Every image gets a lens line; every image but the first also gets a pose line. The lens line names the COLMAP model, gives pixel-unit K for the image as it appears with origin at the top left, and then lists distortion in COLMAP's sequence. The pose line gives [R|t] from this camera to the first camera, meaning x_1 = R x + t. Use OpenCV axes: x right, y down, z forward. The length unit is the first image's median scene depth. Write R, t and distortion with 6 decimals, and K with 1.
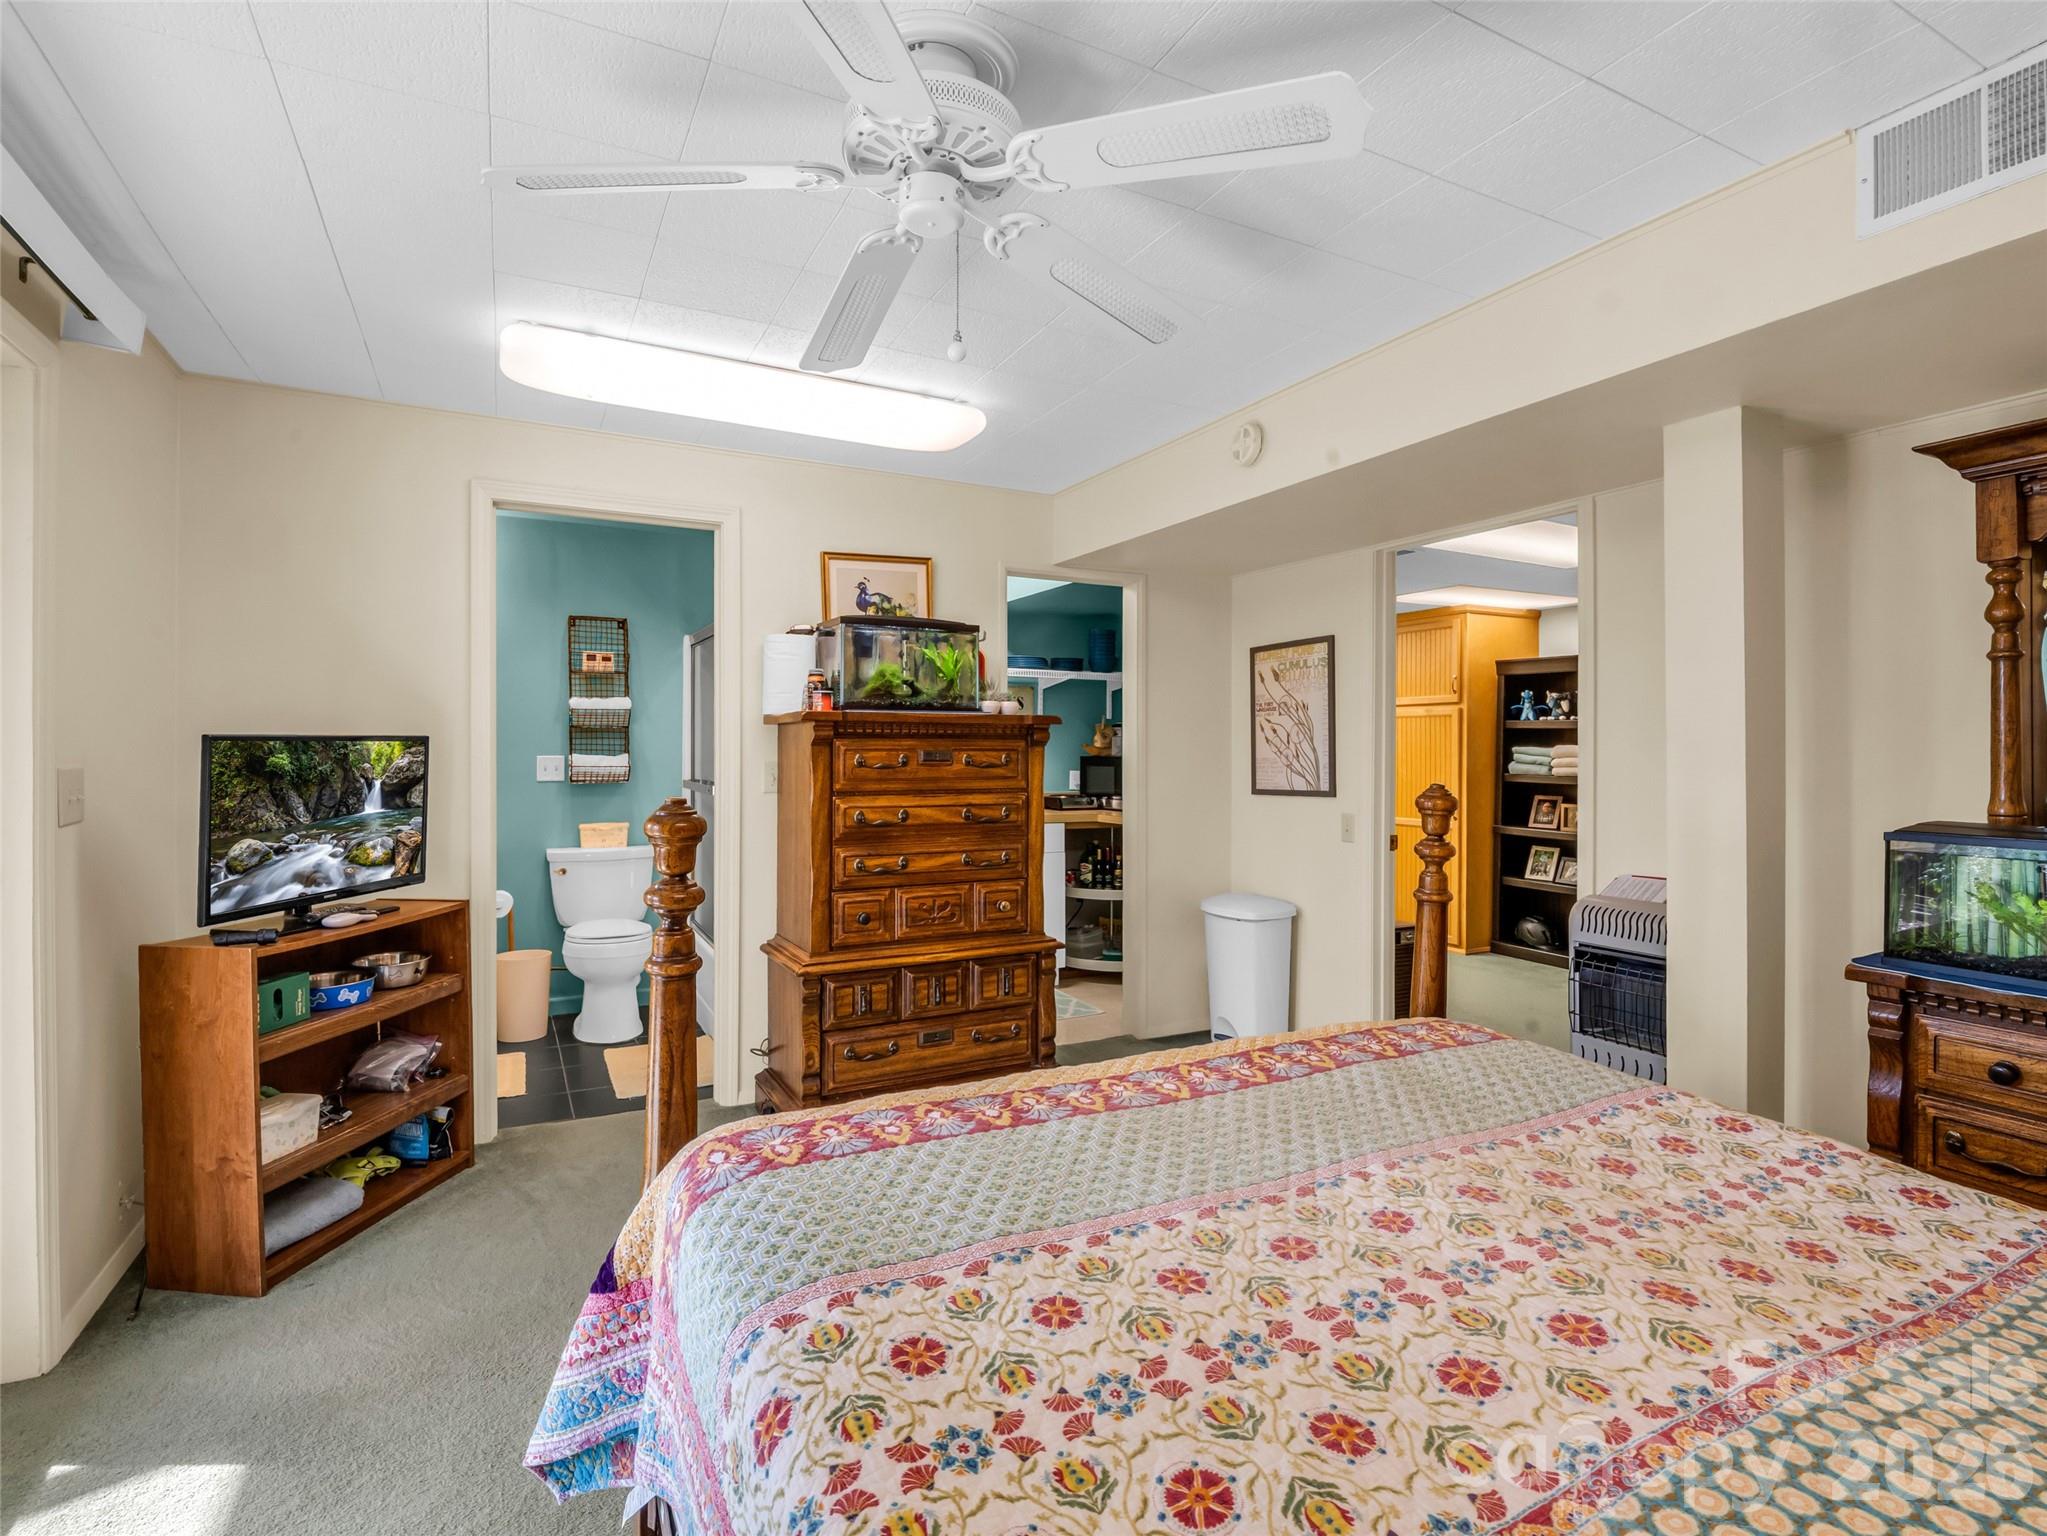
lens RADIAL K [[996.8, 0, 1027.2], [0, 996.8, 752.5], [0, 0, 1]] dist [-0.008027, -0.004905]
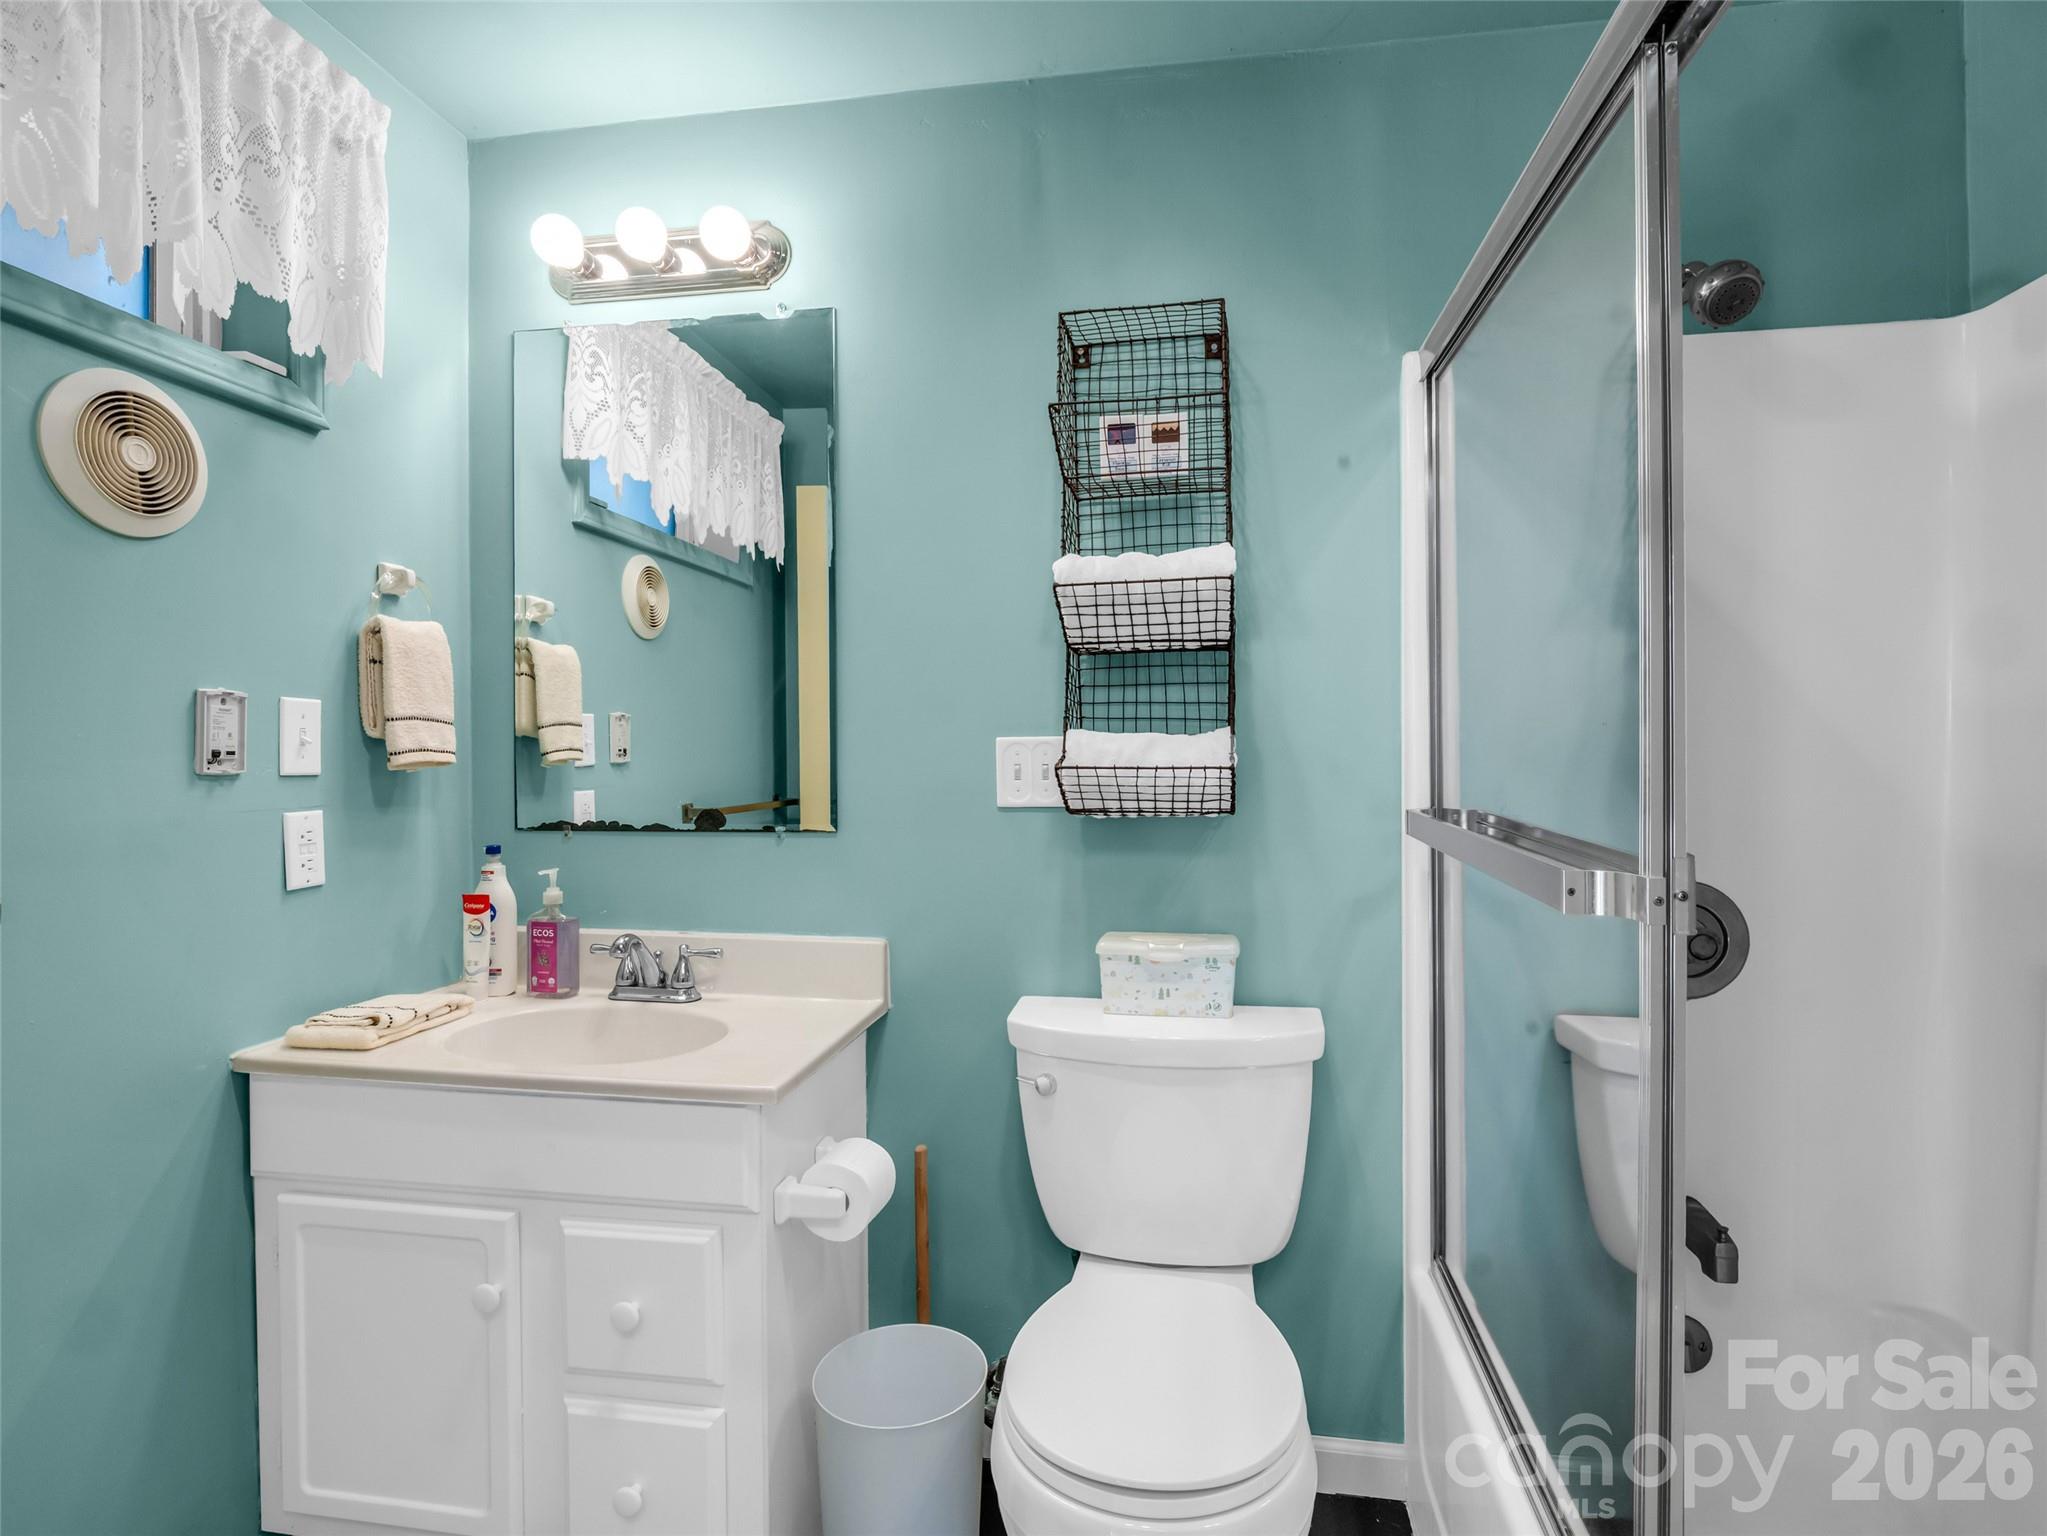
lens RADIAL K [[996.8, 0, 1027.2], [0, 996.8, 752.5], [0, 0, 1]] dist [-0.008027, -0.004905]
pose [[0.799190, -0.006590, -0.601043, -0.266324], [0.015163, 0.999843, 0.009199, 0.005533], [0.600888, -0.016465, 0.799164, 0.715993]]
